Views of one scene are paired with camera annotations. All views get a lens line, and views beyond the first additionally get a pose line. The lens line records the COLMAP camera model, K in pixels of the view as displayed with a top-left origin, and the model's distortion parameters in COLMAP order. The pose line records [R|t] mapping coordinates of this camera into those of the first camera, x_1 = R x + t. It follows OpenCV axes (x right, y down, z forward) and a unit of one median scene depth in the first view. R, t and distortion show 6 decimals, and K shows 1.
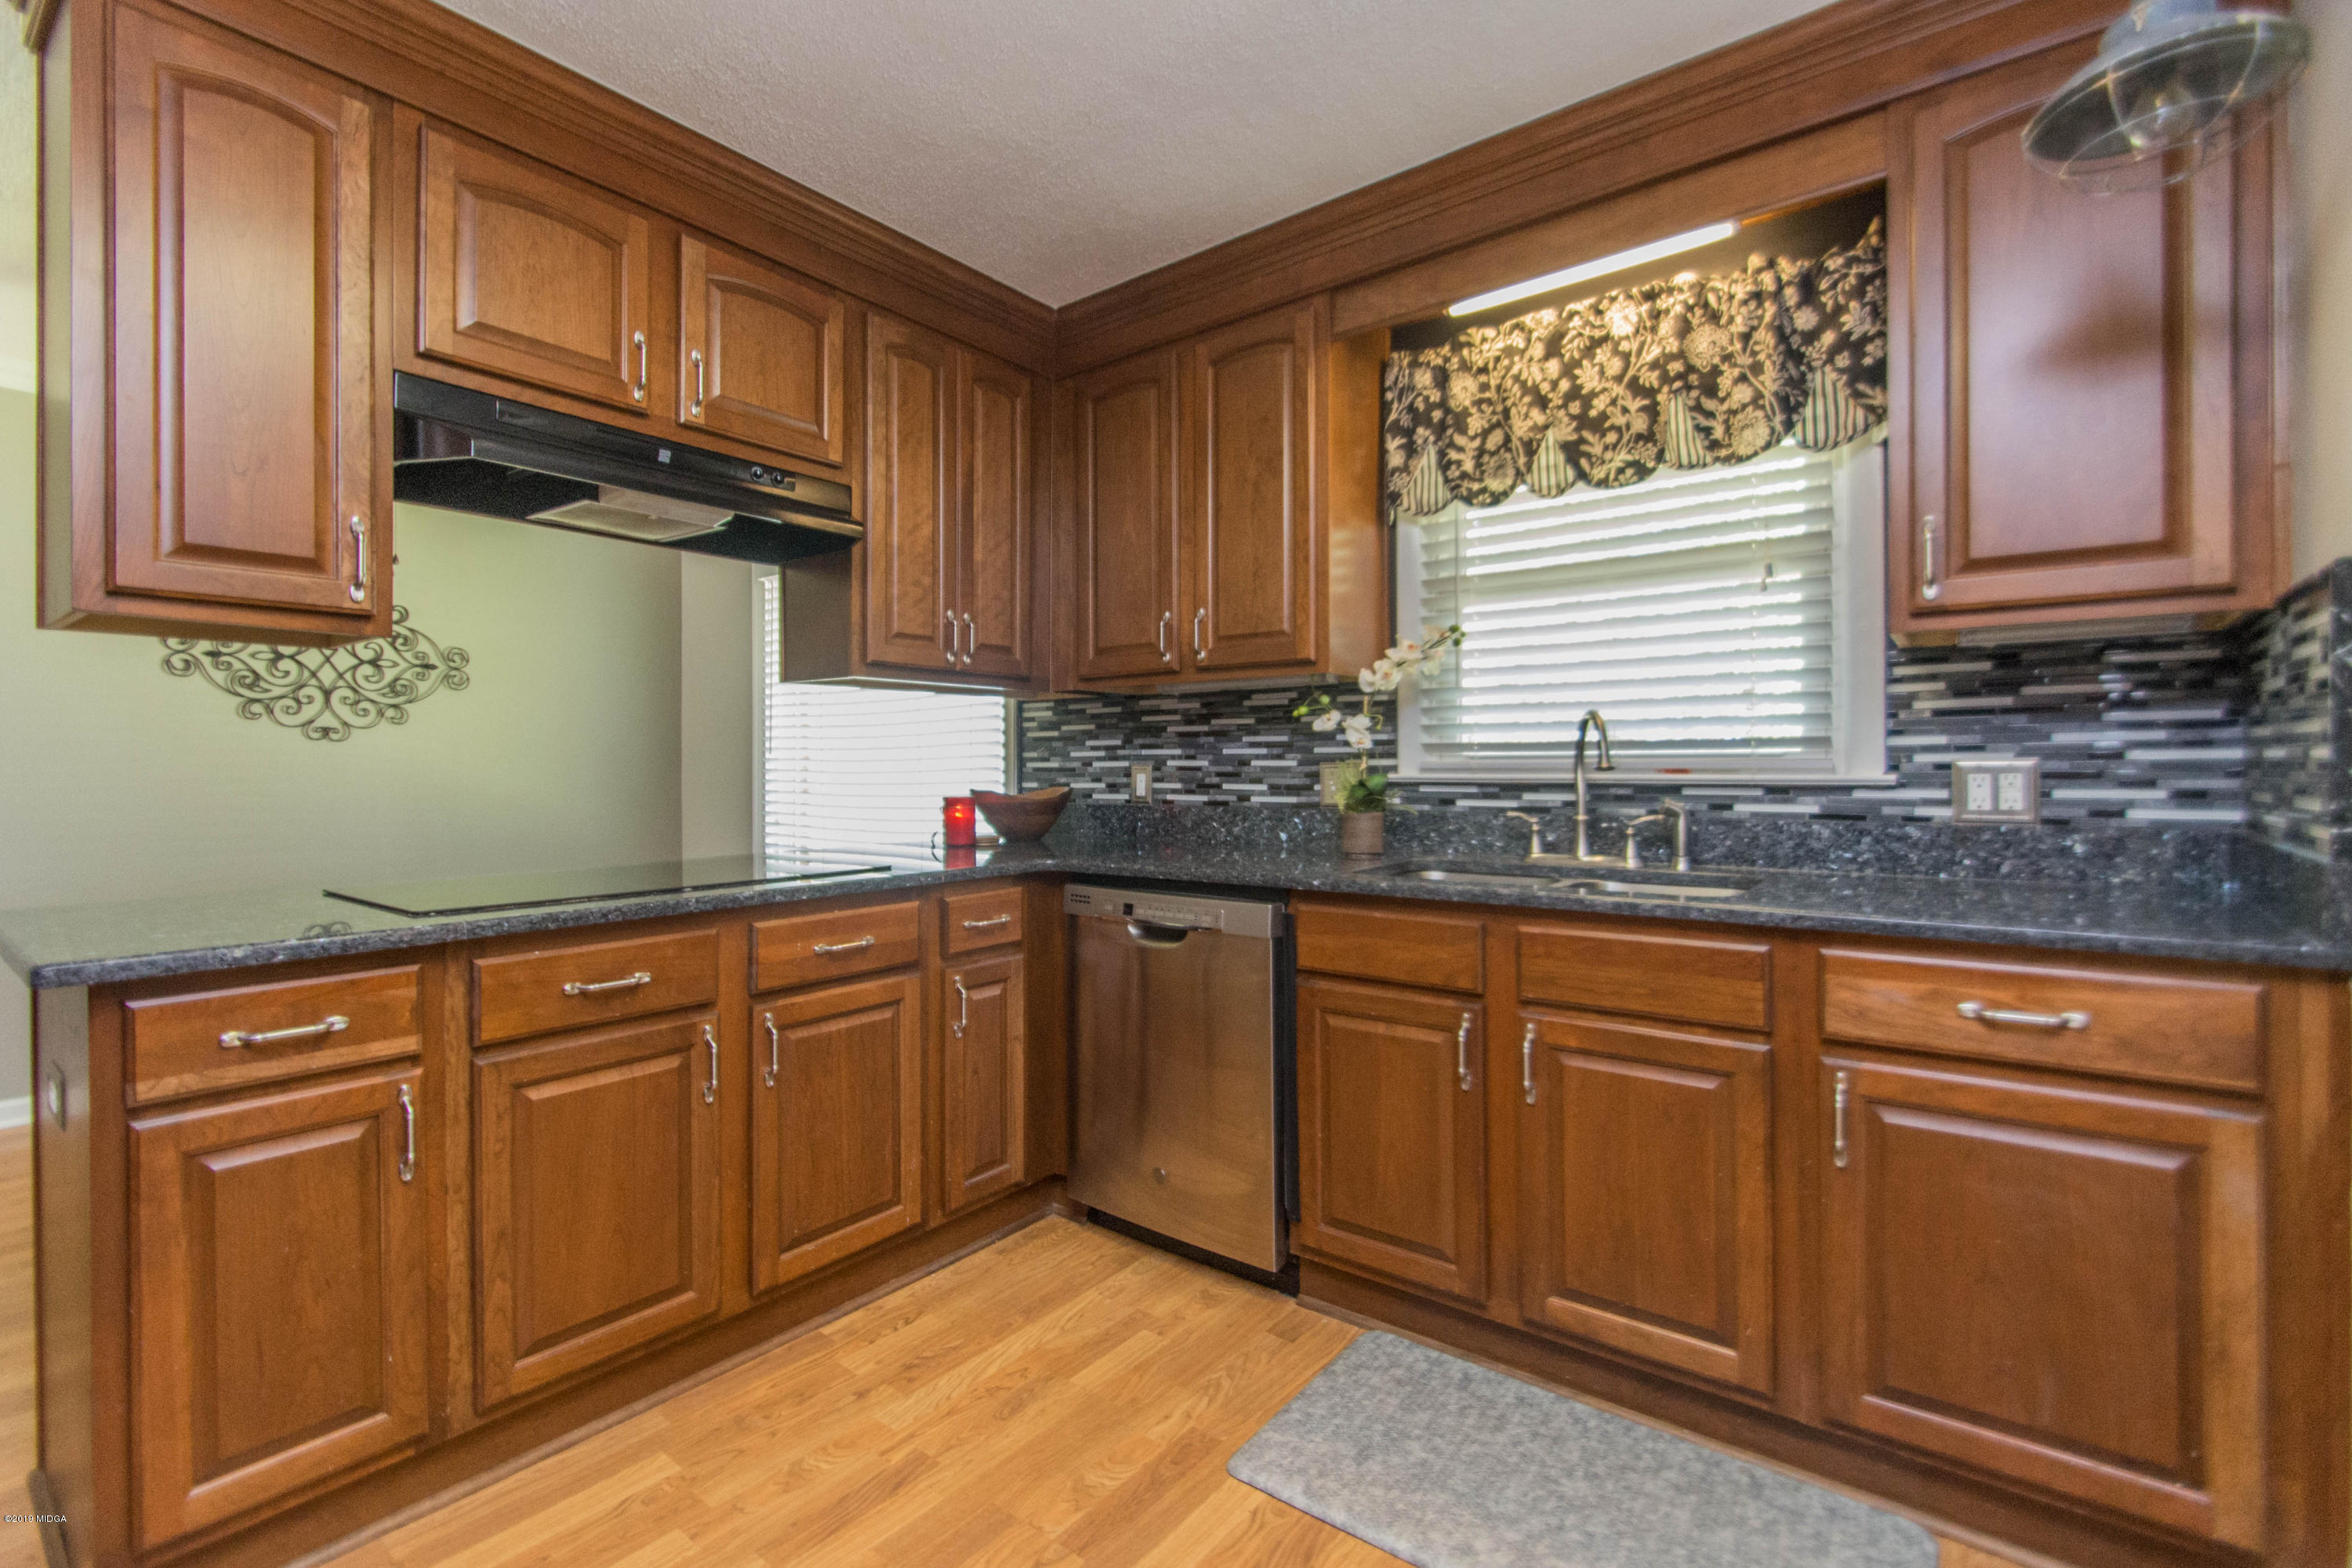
lens RADIAL K [[1035.9, 0, 1156.4], [0, 1035.9, 769.4], [0, 0, 1]] dist [0.014589, -0.007306]
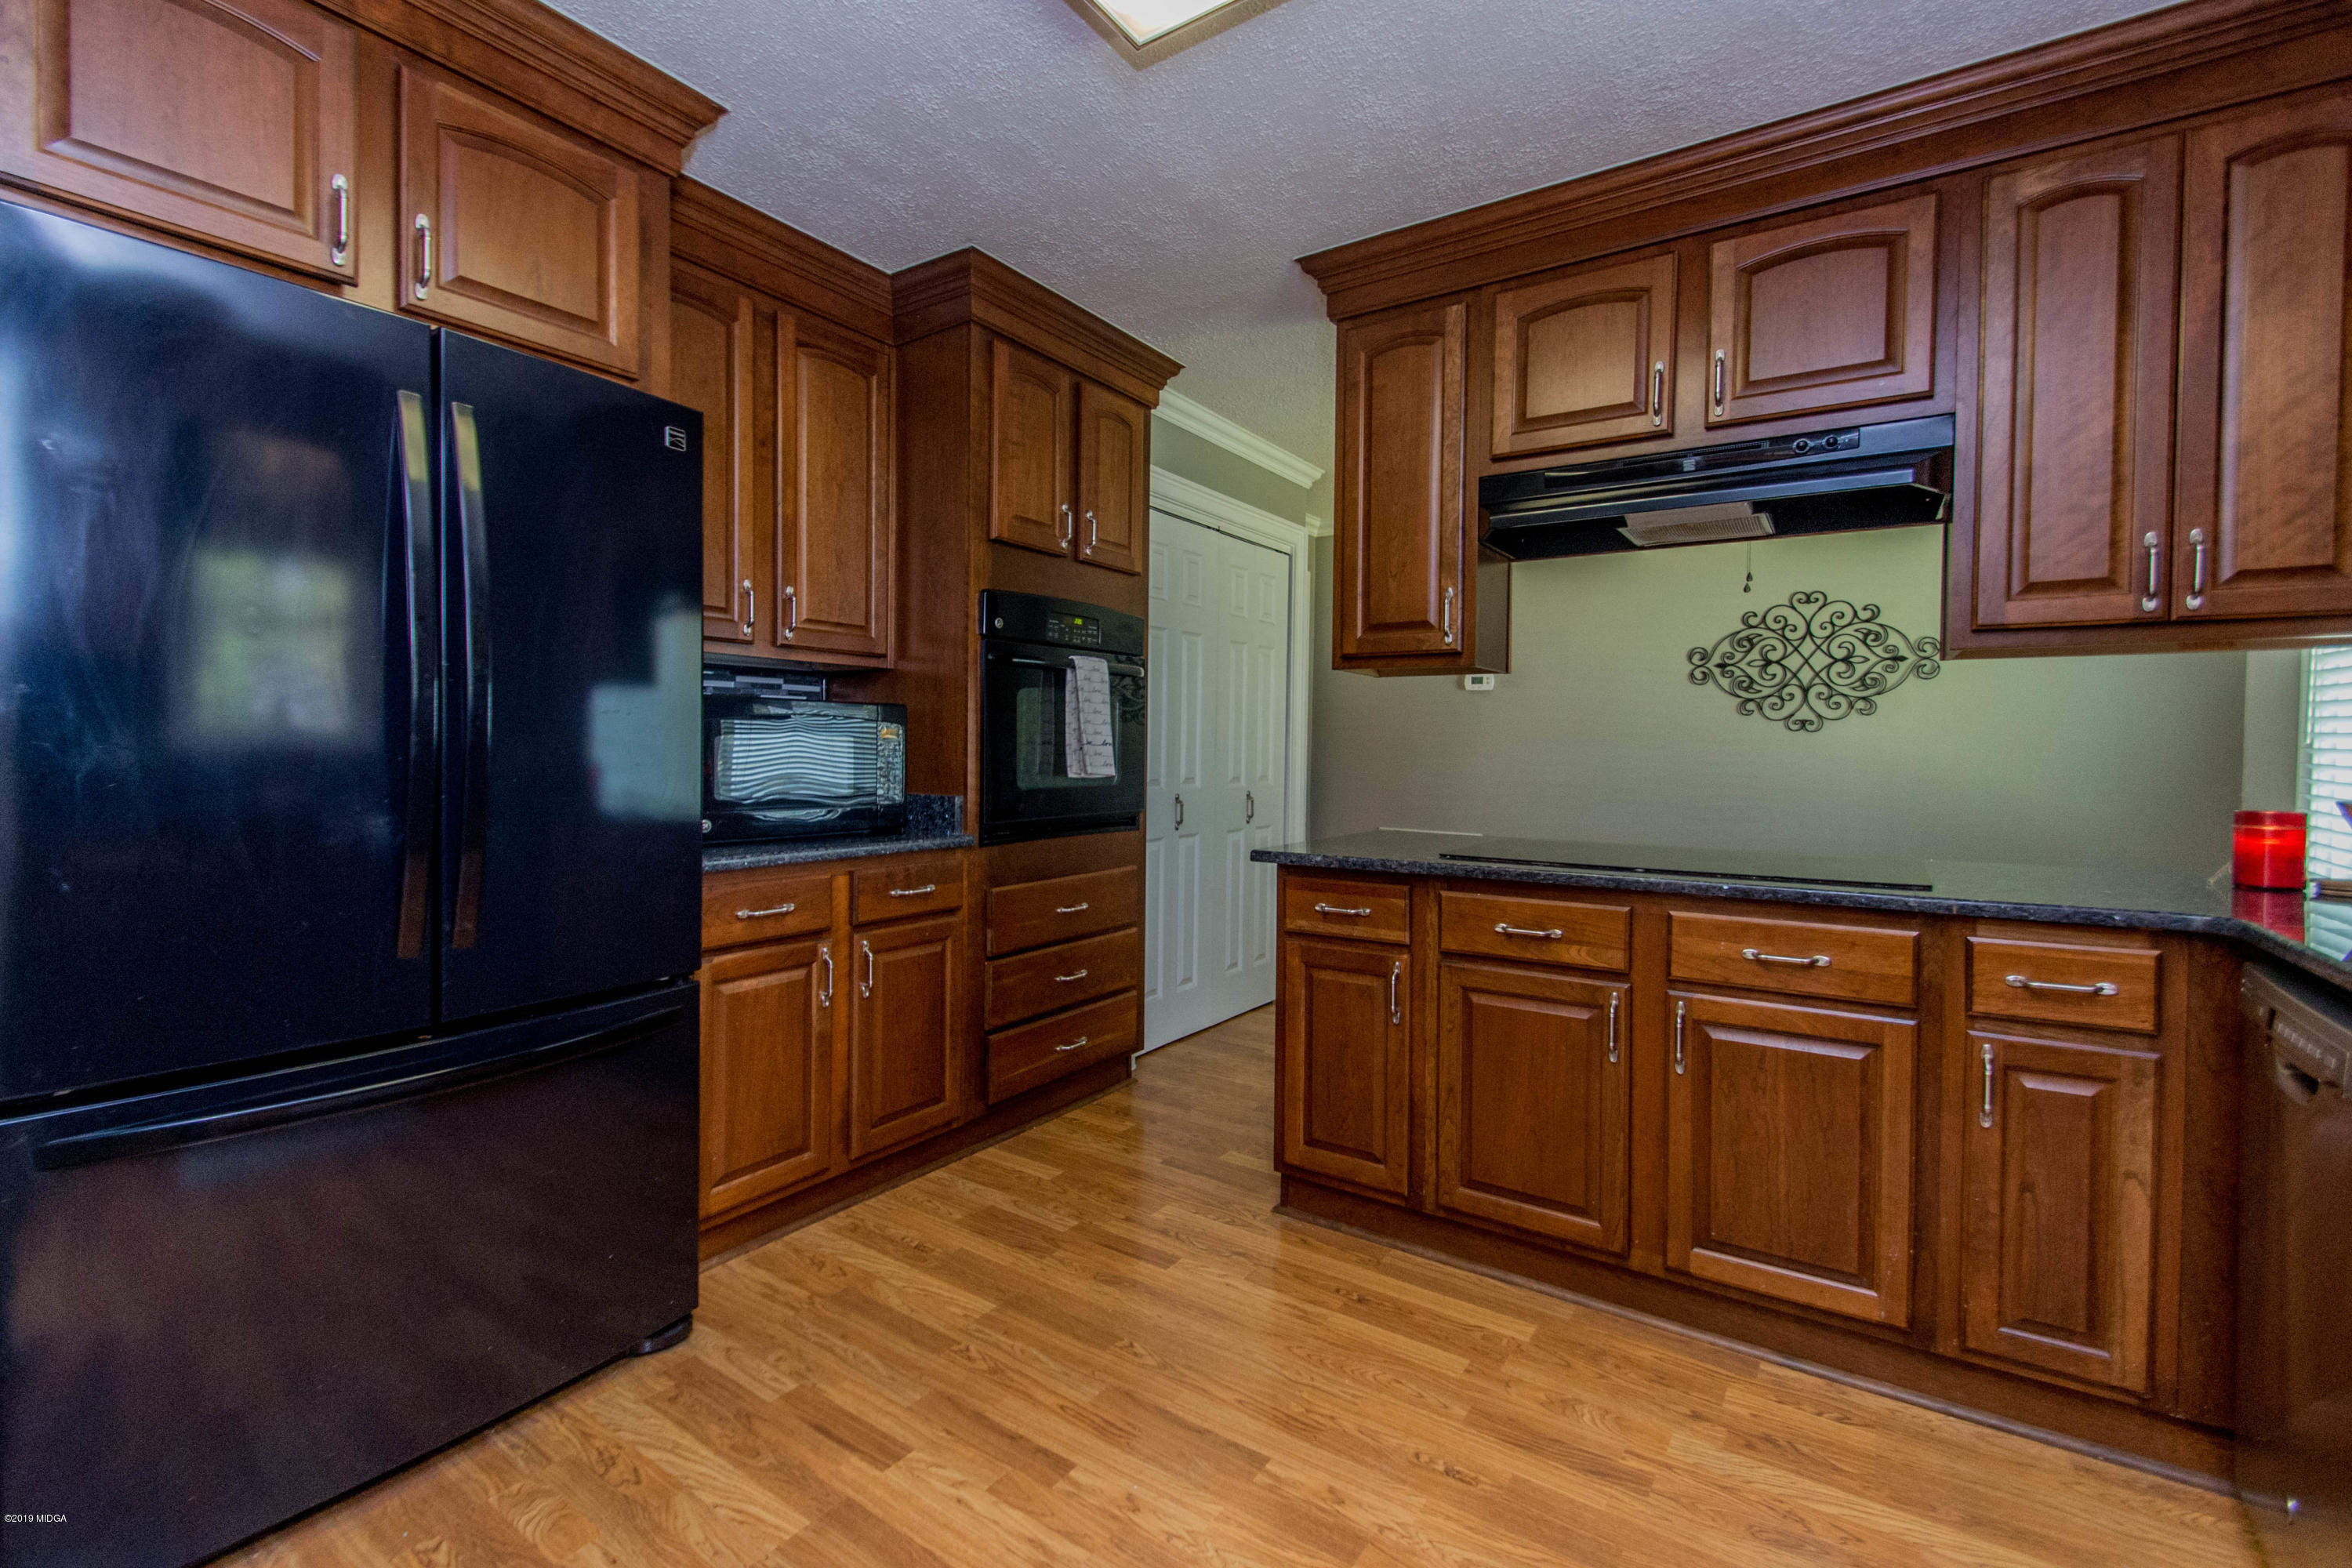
lens RADIAL K [[1035.9, 0, 1163.3], [0, 1035.9, 768.9], [0, 0, 1]] dist [0.014589, -0.007306]
pose [[0.074374, 0.023500, -0.996953, 0.488177], [-0.010425, 0.999686, 0.022787, -0.008814], [0.997176, 0.008699, 0.074596, 0.340546]]
